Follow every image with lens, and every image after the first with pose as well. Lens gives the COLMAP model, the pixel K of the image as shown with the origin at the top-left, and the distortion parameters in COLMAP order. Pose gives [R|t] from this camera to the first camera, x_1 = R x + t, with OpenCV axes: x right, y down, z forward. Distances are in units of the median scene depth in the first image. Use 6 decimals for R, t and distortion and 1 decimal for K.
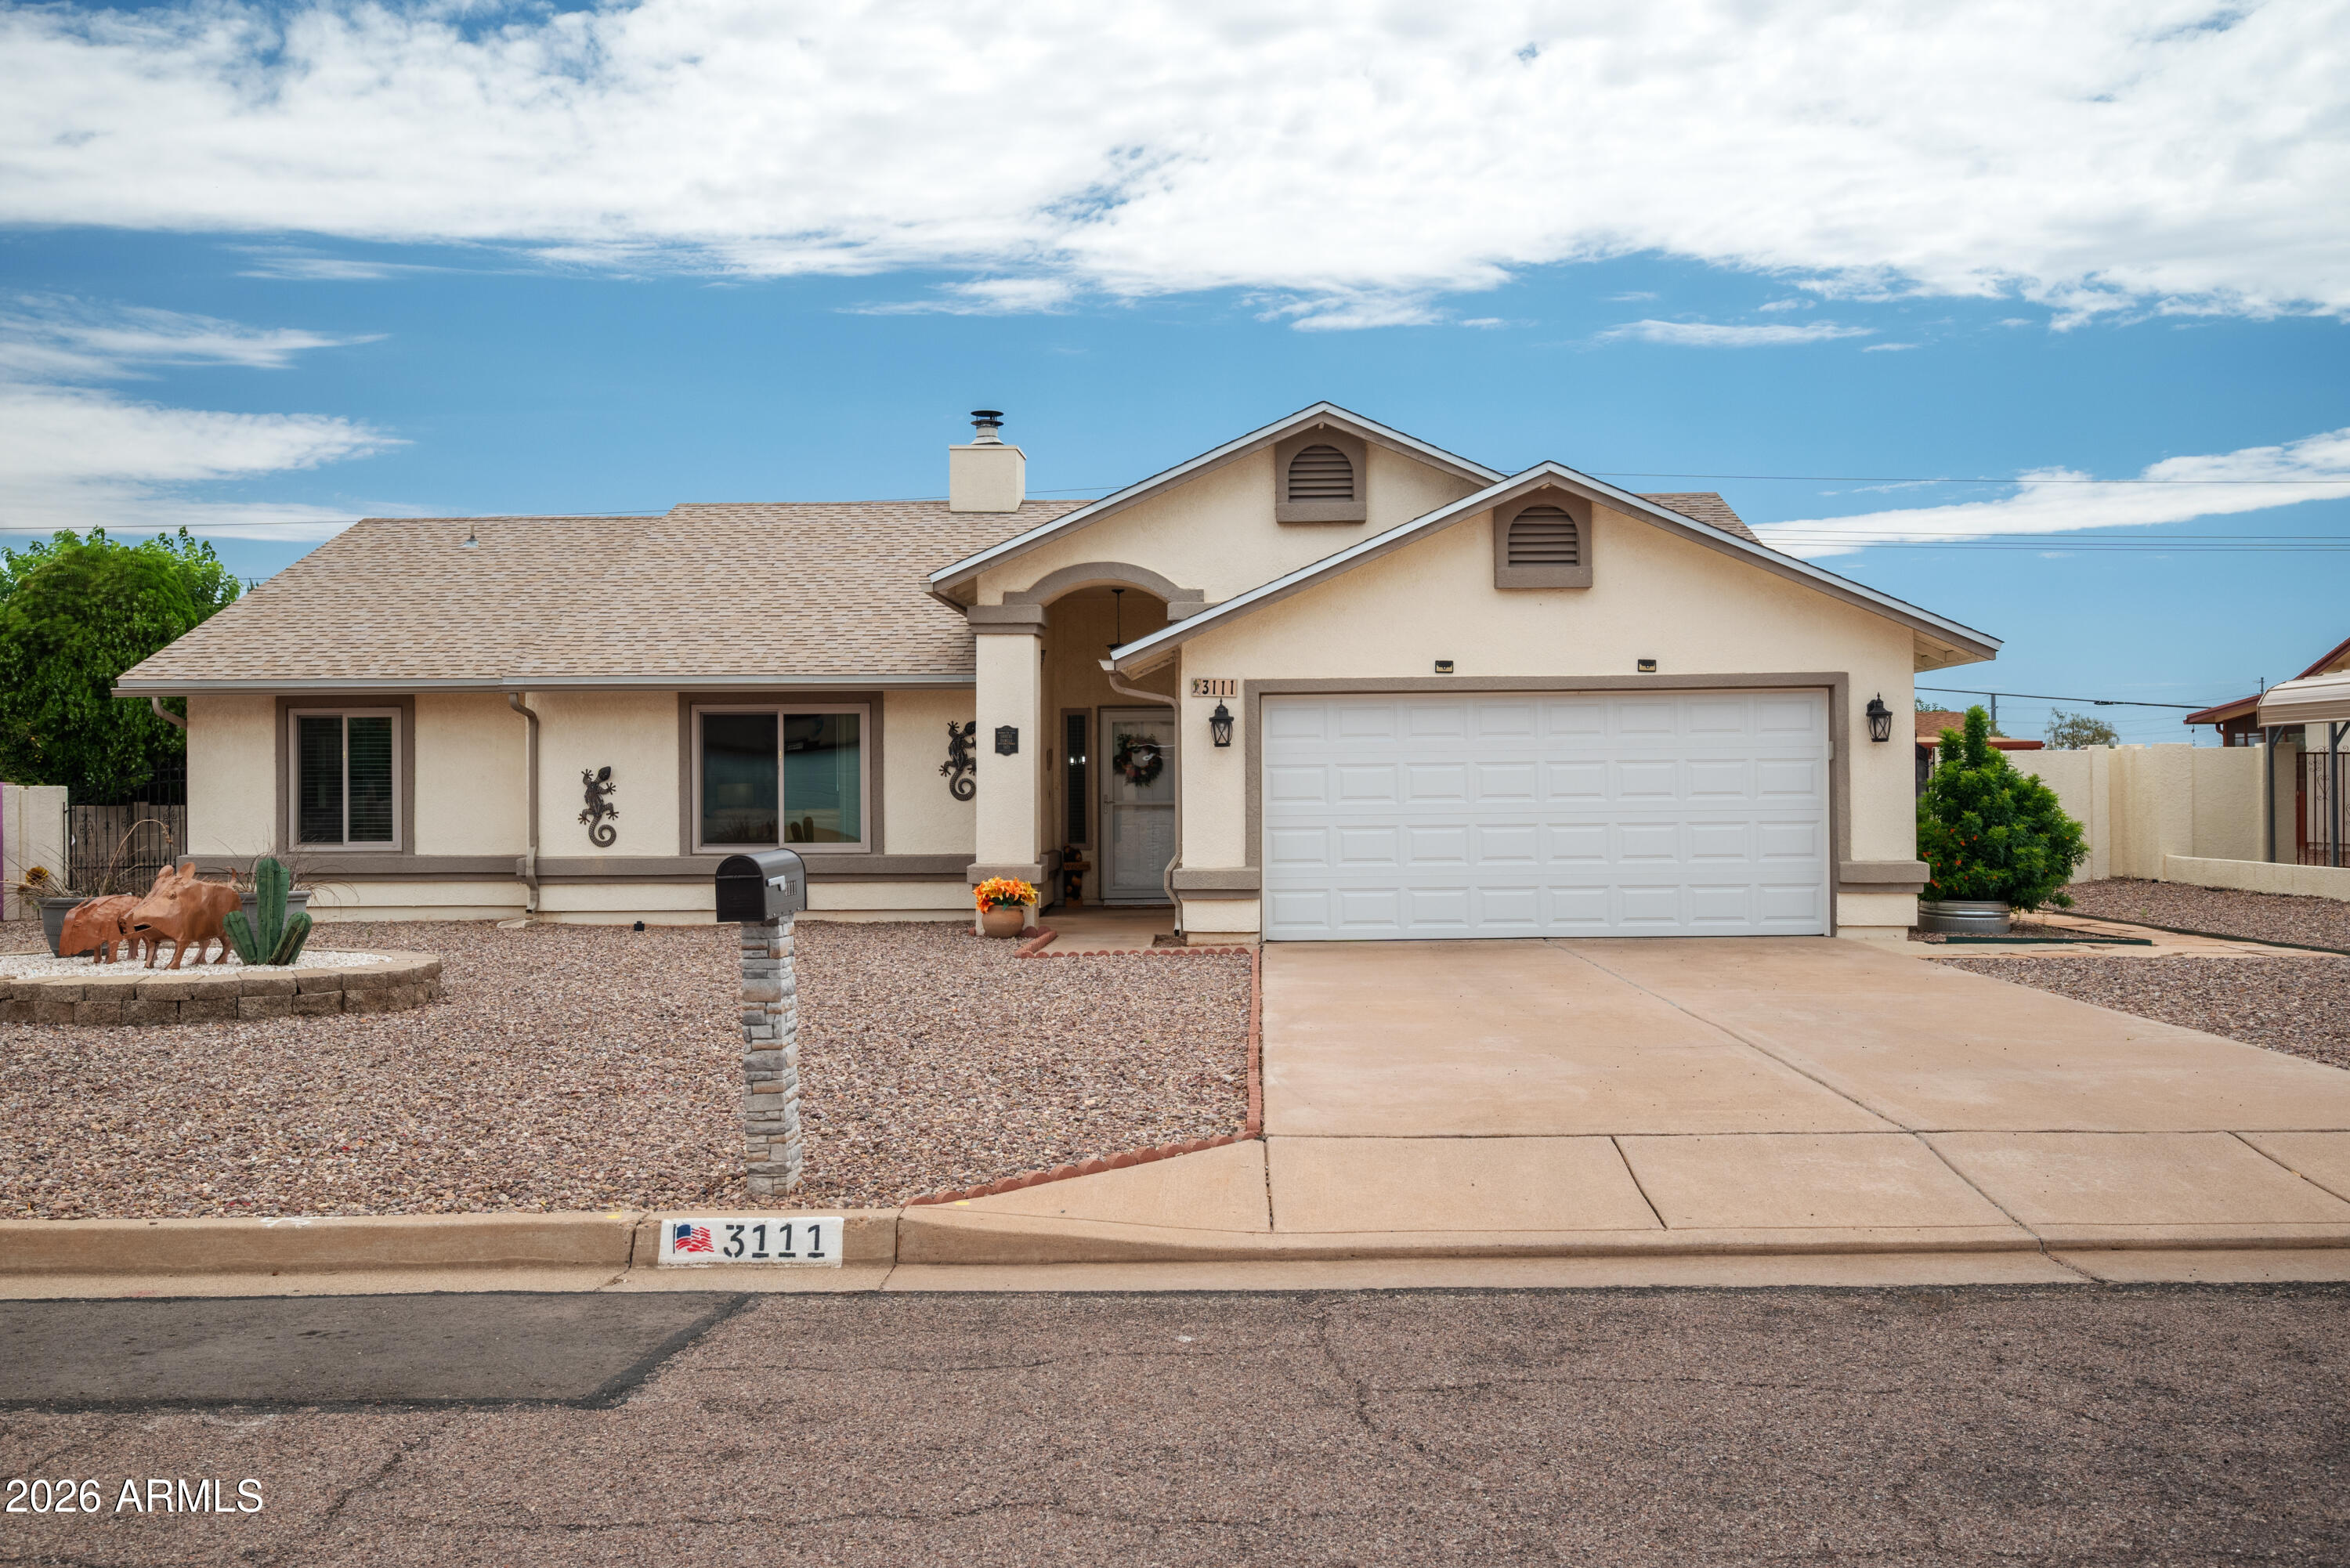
lens RADIAL K [[2022.4, 0, 1175.0], [0, 2022.4, 784.0], [0, 0, 1]] dist [-0.000931, -0.000745]
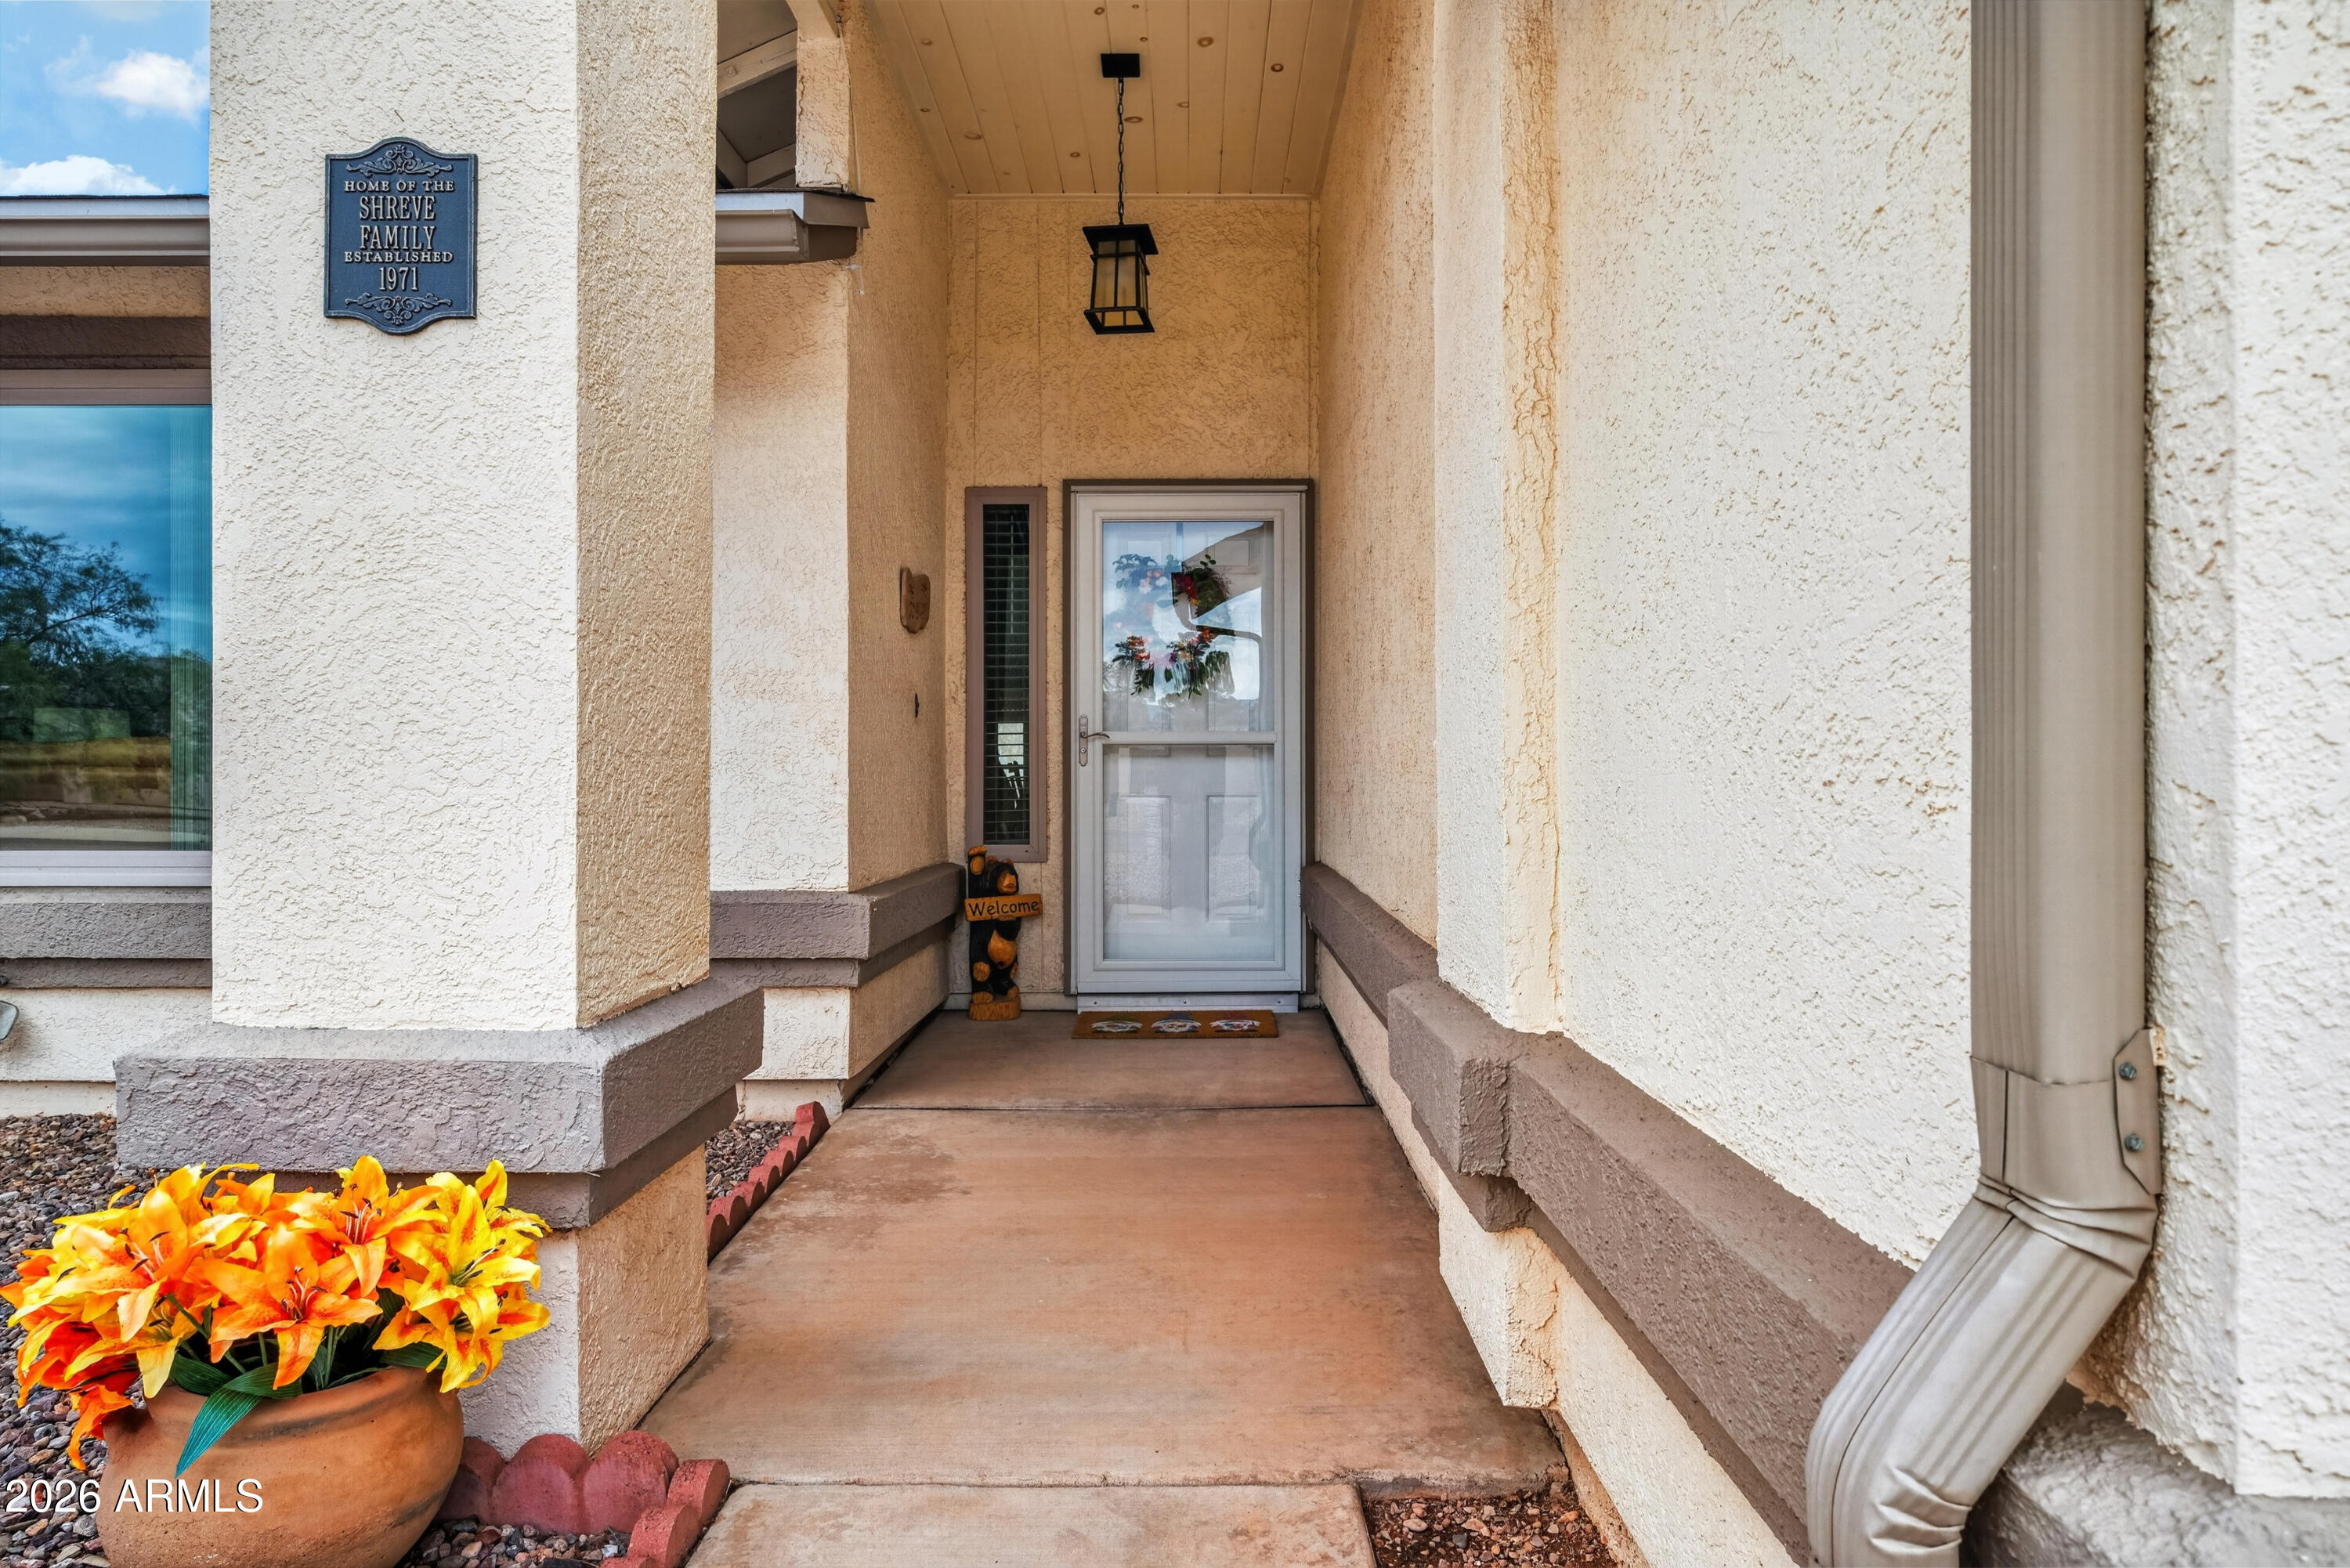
lens RADIAL K [[1413.6, 0, 1175.0], [0, 1413.6, 784.0], [0, 0, 1]] dist [0.000362, 0.000114]
pose [[1.000000, -0.000100, 0.000795, -0.017660], [0.000104, 0.999989, -0.004672, 0.019242], [-0.000794, 0.004672, 0.999989, 0.740451]]
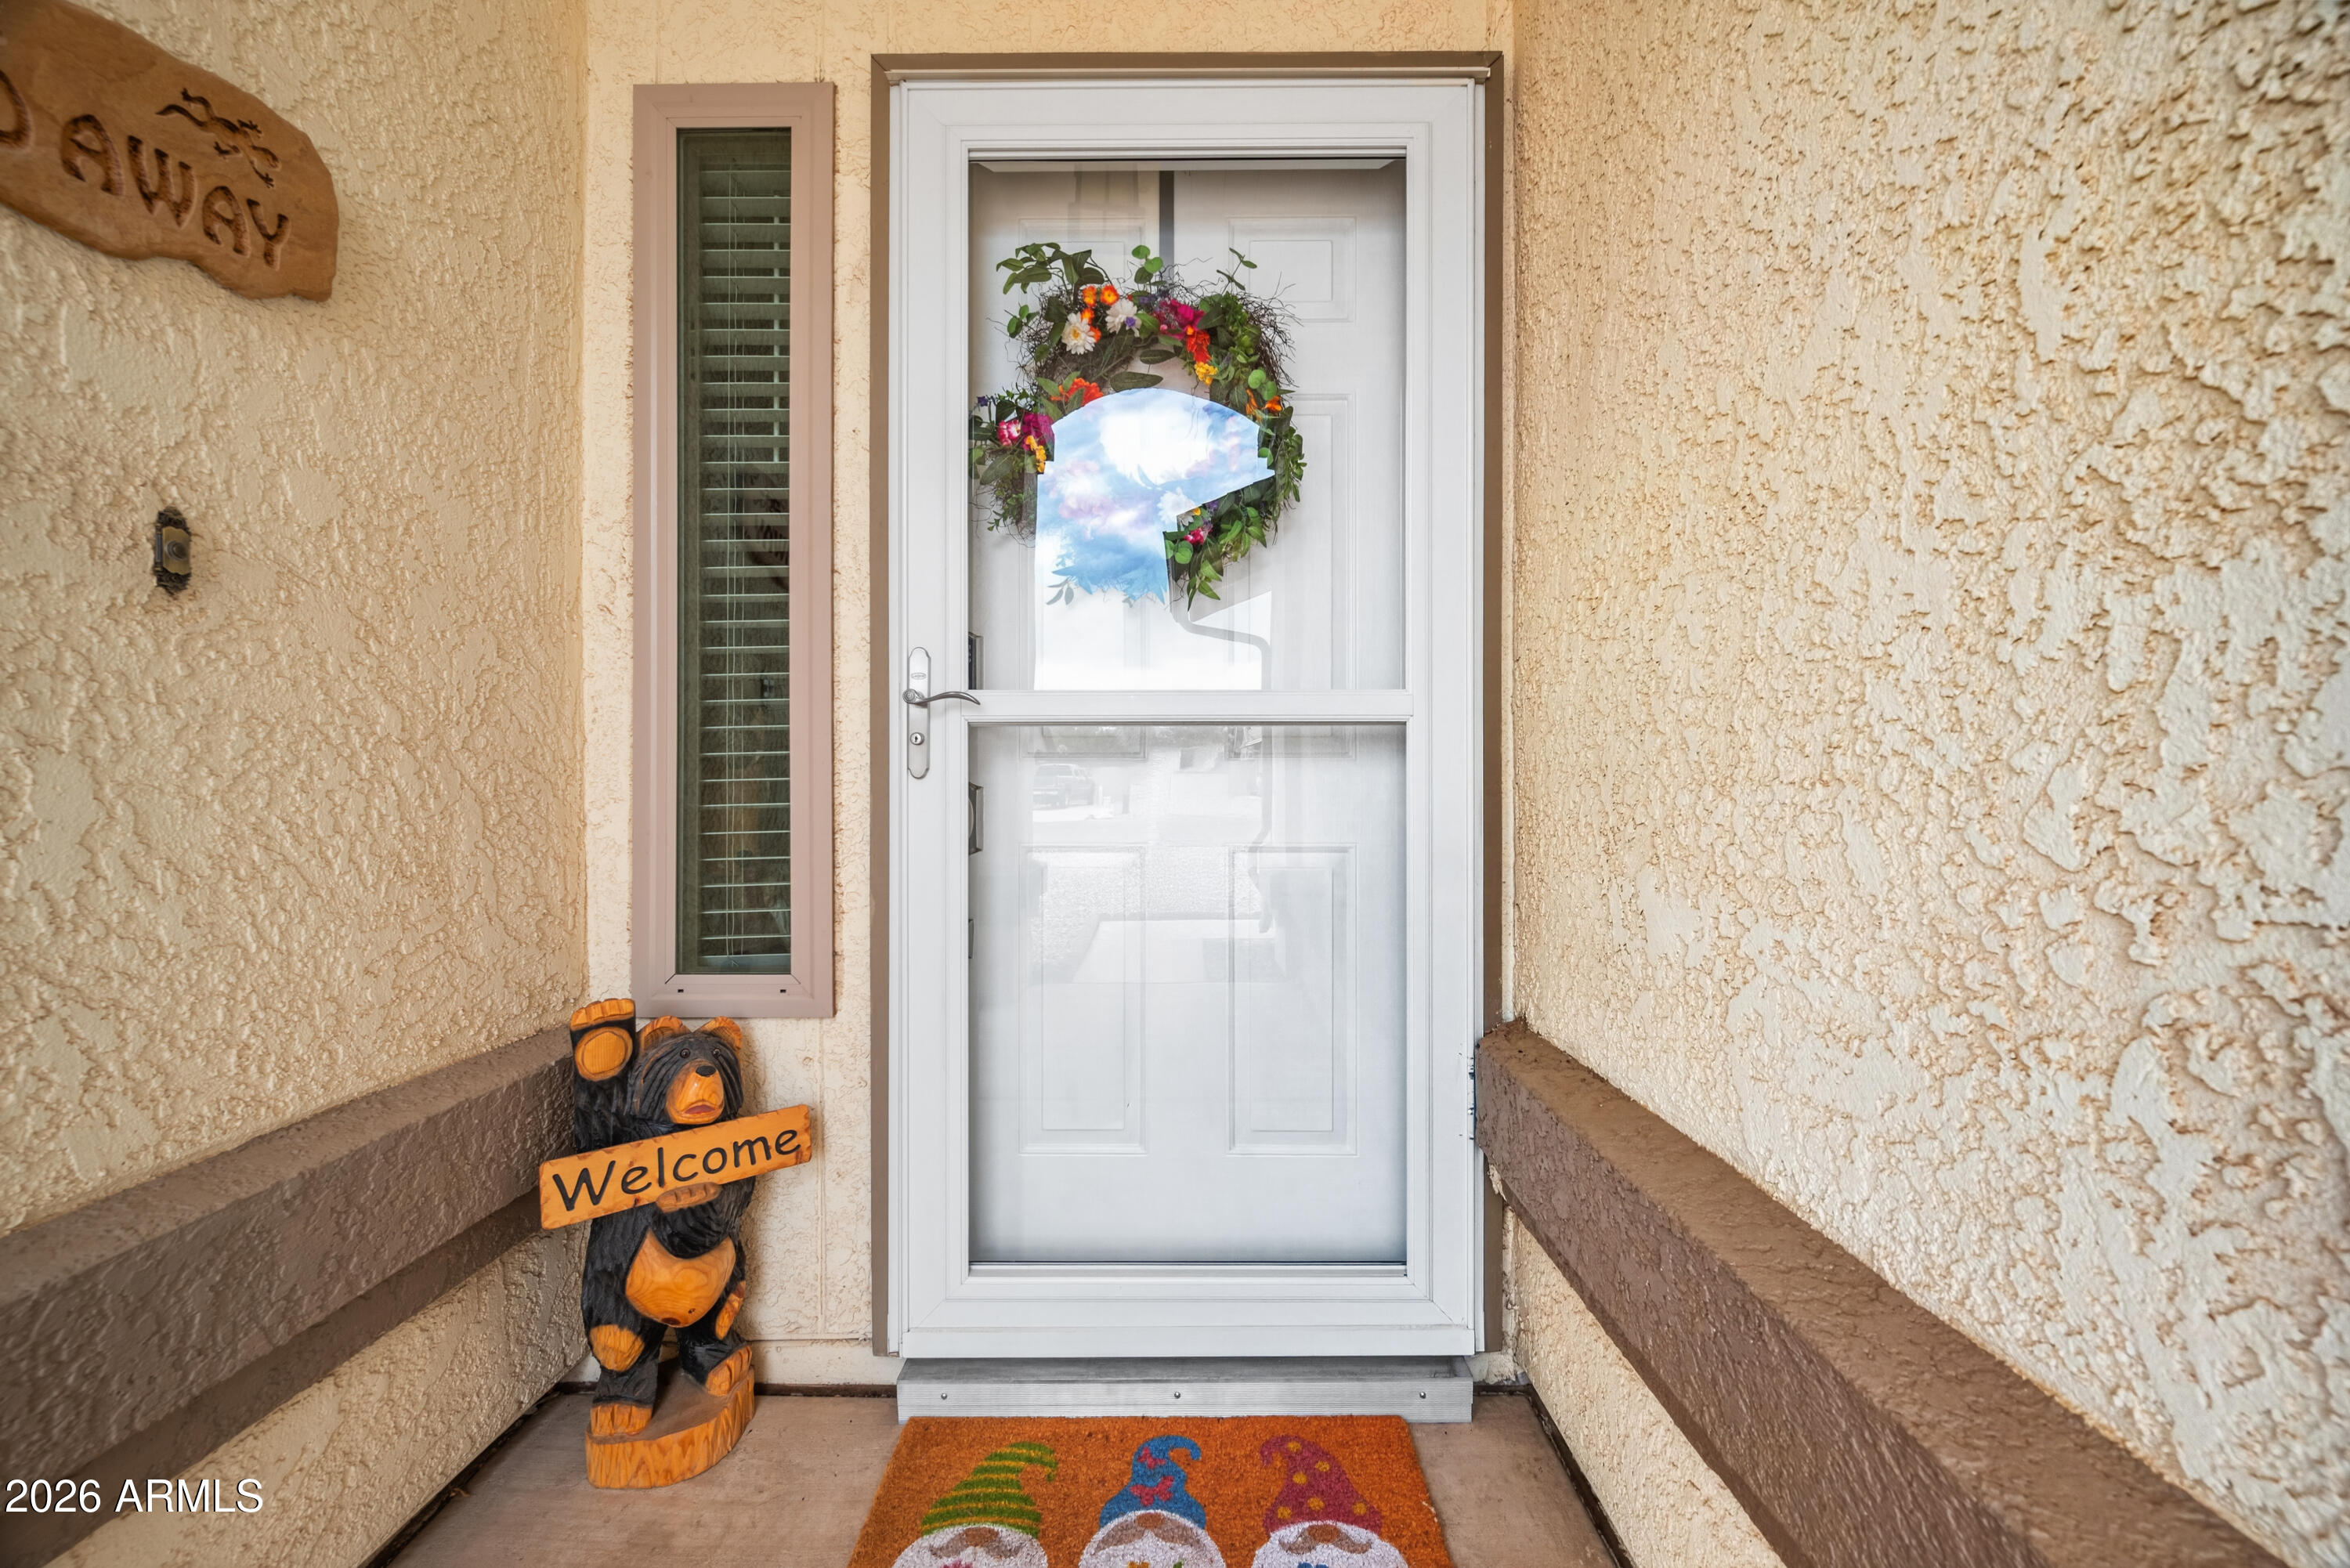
lens RADIAL K [[968.7, 0, 1175.0], [0, 968.7, 784.0], [0, 0, 1]] dist [-0.001084, 0.000513]
pose [[0.999984, 0.002720, -0.005004, -0.015502], [-0.002777, 0.999932, -0.011297, 0.015746], [0.004973, 0.011311, 0.999924, 0.932476]]
